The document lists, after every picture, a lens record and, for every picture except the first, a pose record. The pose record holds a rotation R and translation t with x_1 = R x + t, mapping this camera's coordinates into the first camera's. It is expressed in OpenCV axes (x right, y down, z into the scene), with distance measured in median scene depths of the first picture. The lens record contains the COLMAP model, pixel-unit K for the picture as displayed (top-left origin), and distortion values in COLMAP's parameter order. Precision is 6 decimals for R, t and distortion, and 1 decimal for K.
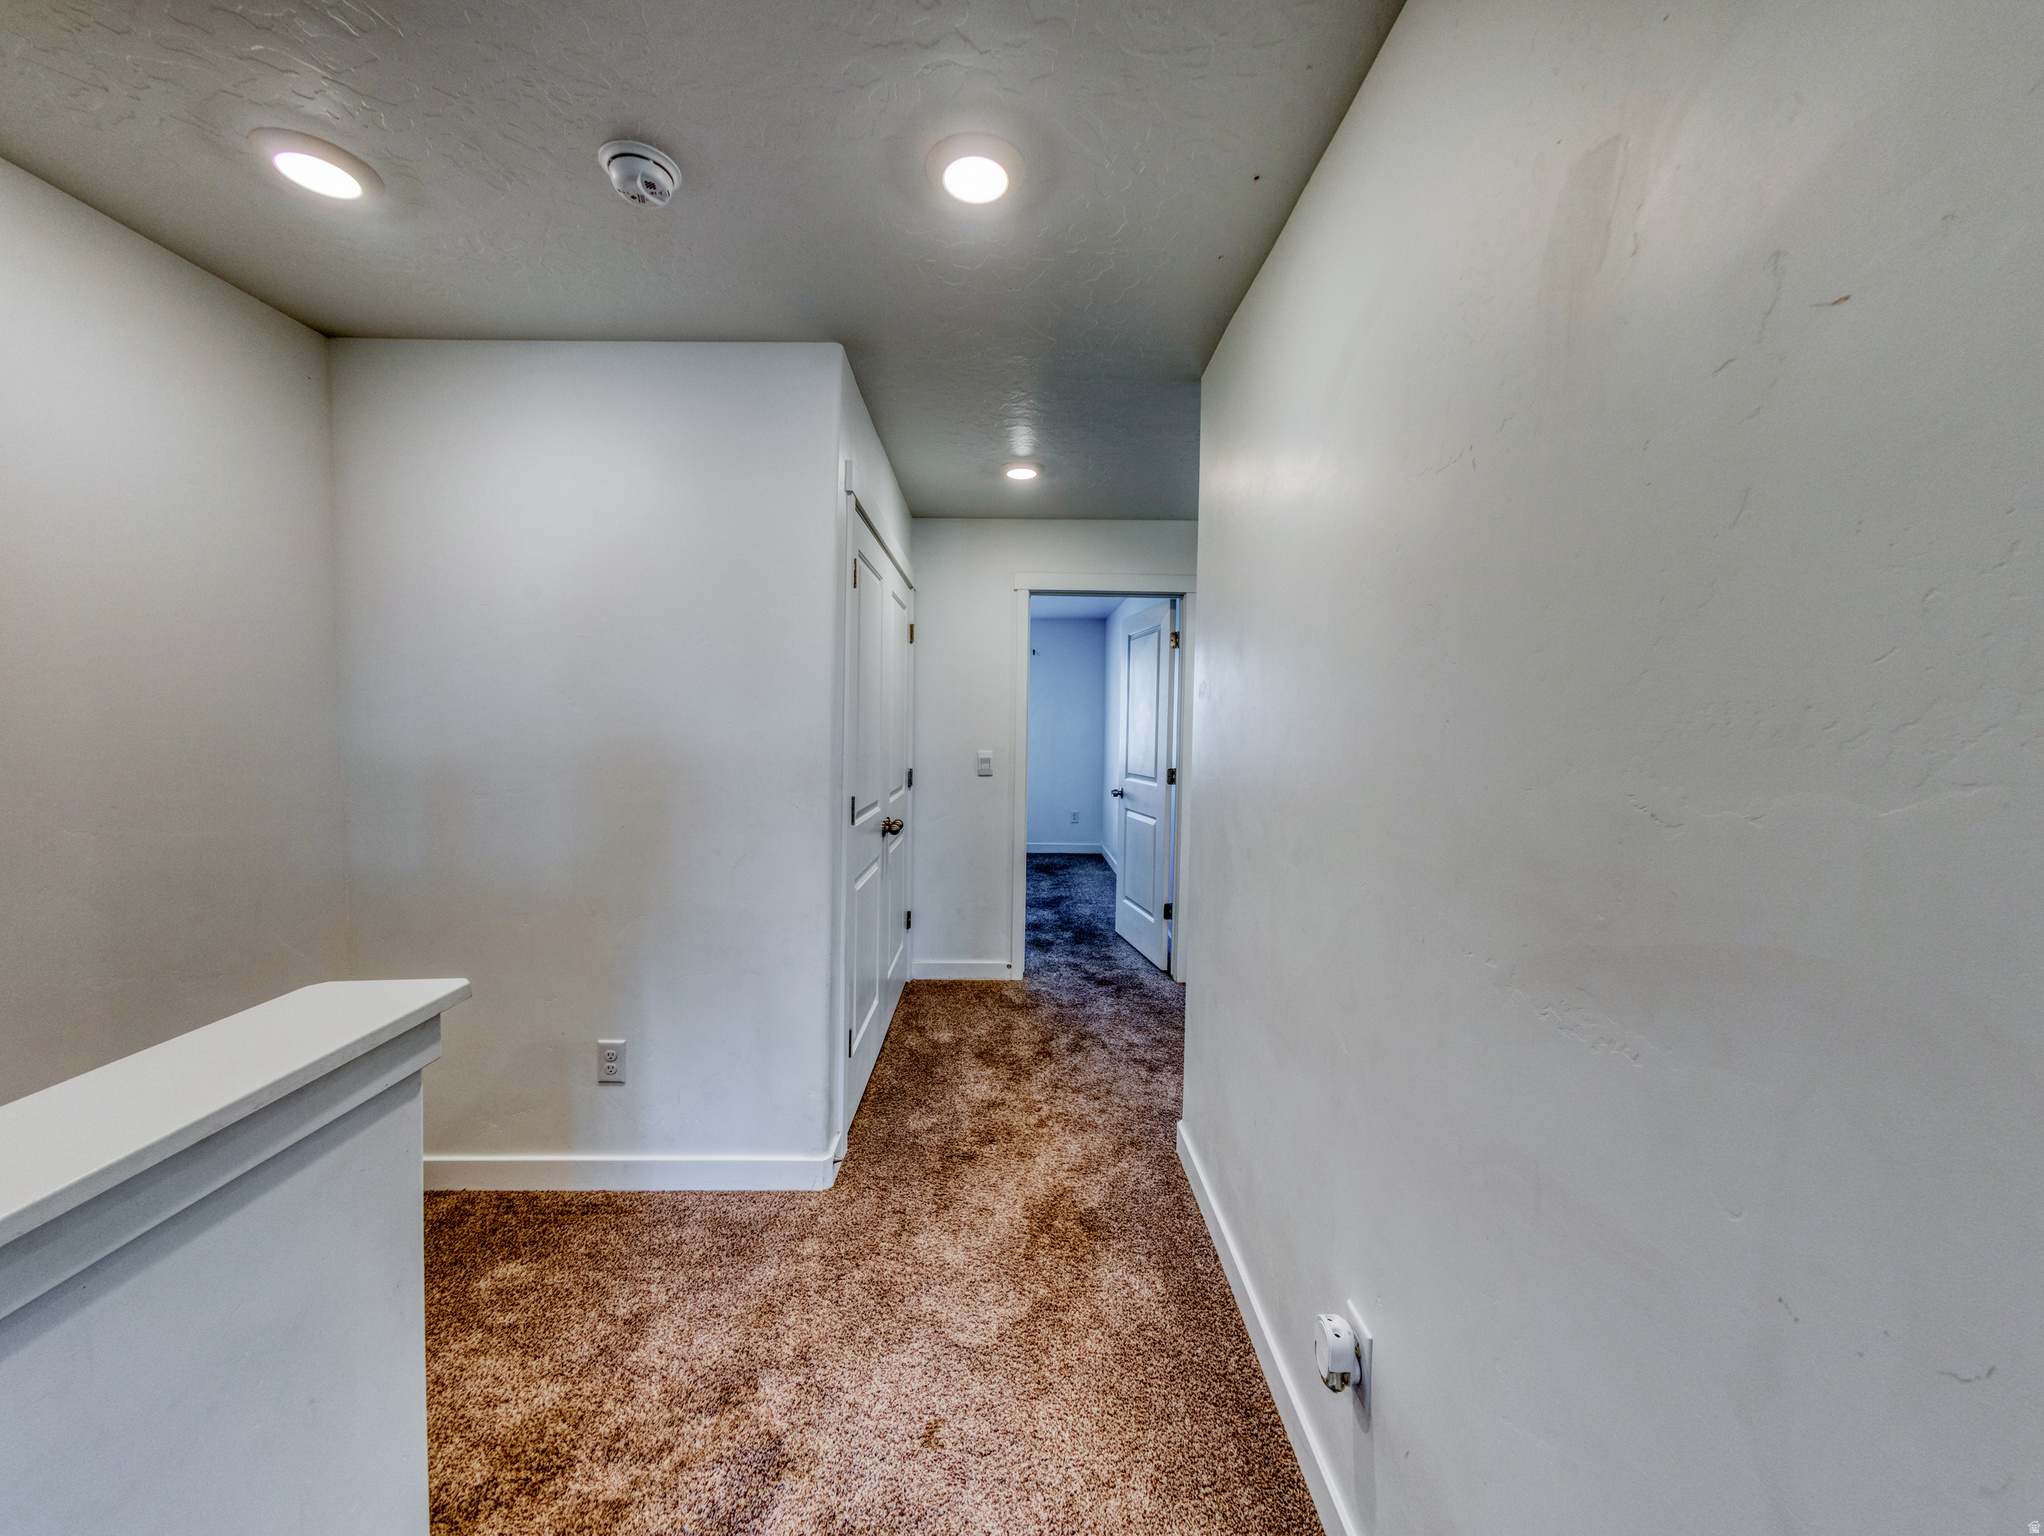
lens RADIAL K [[747.4, 0, 1013.8], [0, 747.4, 752.8], [0, 0, 1]] dist [-0.001825, -0.000107]
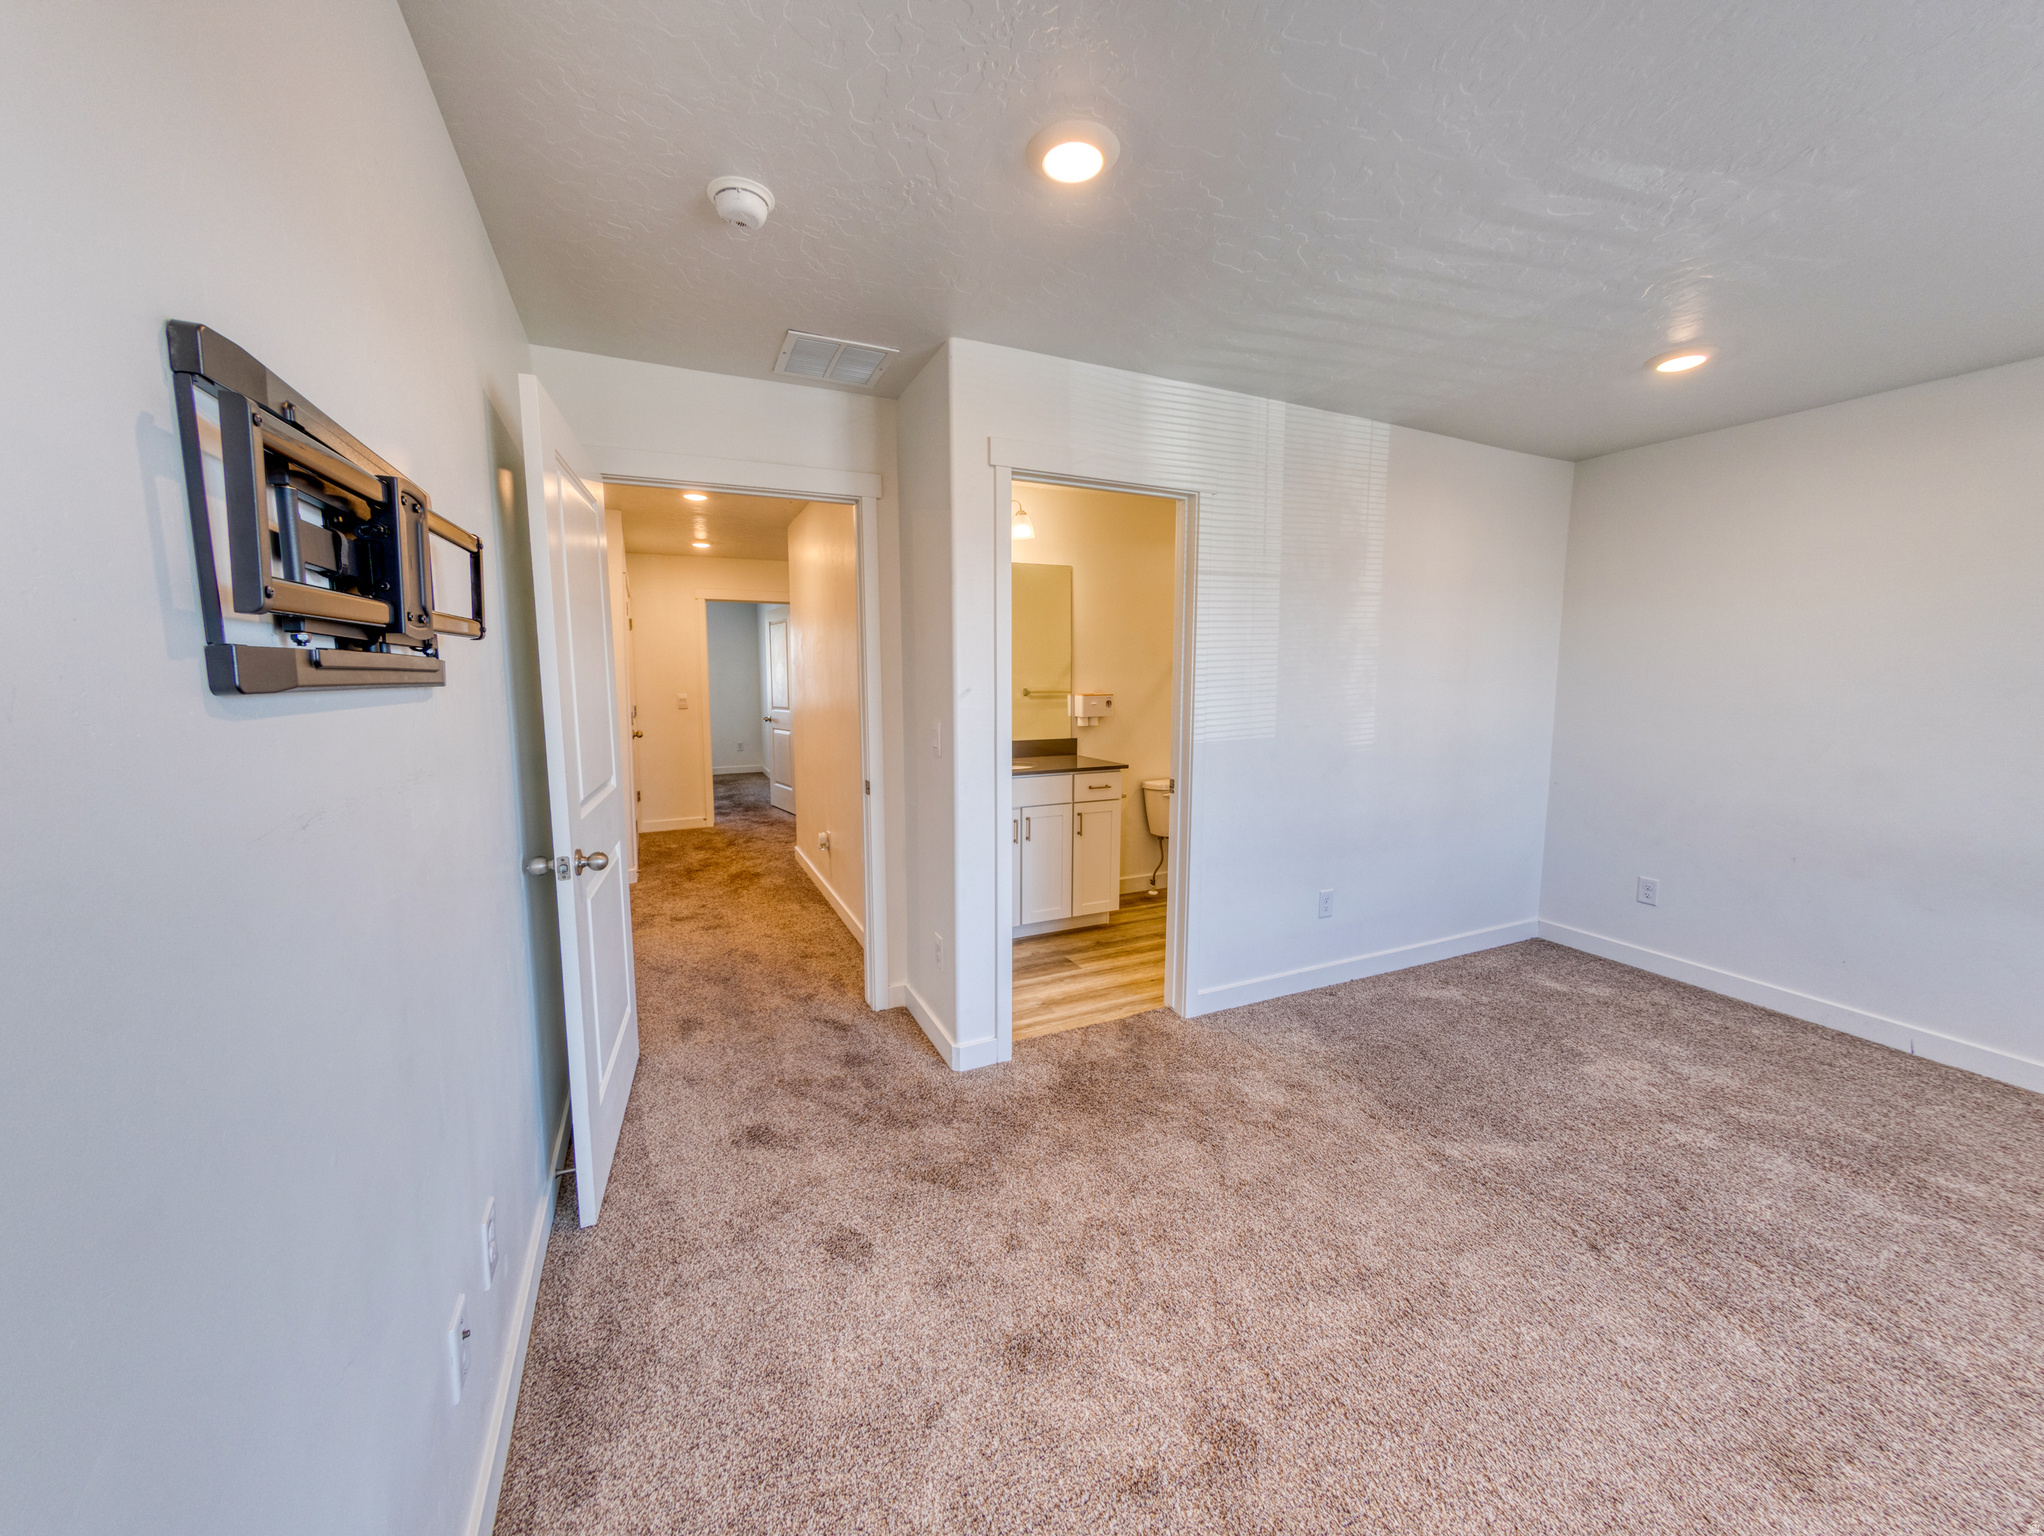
lens RADIAL K [[747.4, 0, 1013.8], [0, 747.4, 752.8], [0, 0, 1]] dist [-0.001825, -0.000107]
pose [[0.905756, -0.057128, 0.419931, -0.082204], [0.034030, 0.997477, 0.062298, 0.053518], [-0.422431, -0.042136, 0.905415, -0.919415]]
